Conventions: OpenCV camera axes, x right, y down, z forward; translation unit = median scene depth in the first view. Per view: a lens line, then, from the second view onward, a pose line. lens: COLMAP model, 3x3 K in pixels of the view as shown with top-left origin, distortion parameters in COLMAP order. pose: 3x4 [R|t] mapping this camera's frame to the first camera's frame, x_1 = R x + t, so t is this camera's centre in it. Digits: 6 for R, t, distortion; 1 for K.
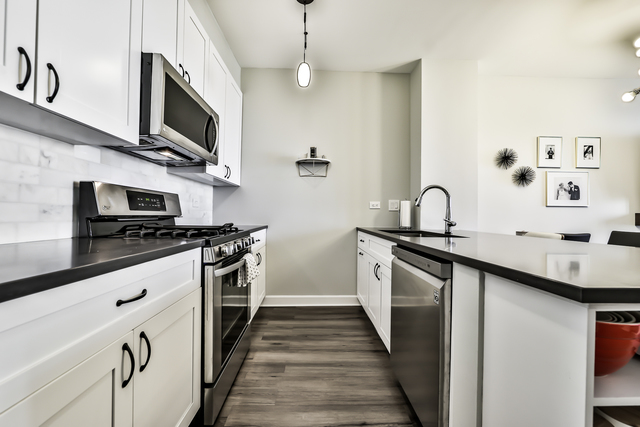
lens RADIAL K [[251.8, 0, 317.5], [0, 251.8, 211.7], [0, 0, 1]] dist [-0.008790, 0.001630]
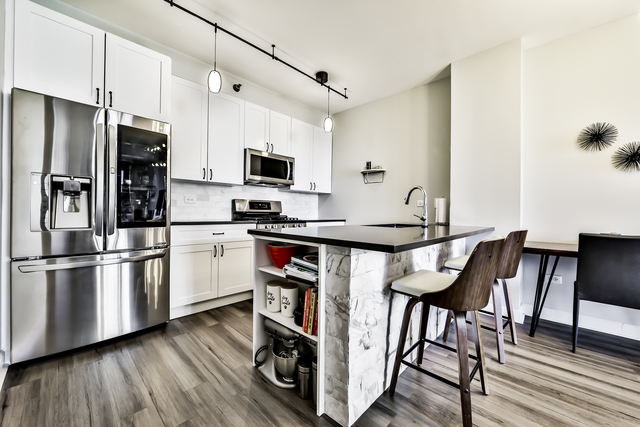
lens RADIAL K [[251.8, 0, 319.0], [0, 251.8, 213.6], [0, 0, 1]] dist [-0.008790, 0.001630]
pose [[0.706168, -0.000679, -0.708044, 0.719519], [0.003856, 0.999988, 0.002887, 0.014992], [0.708034, -0.004770, 0.706162, -0.127762]]
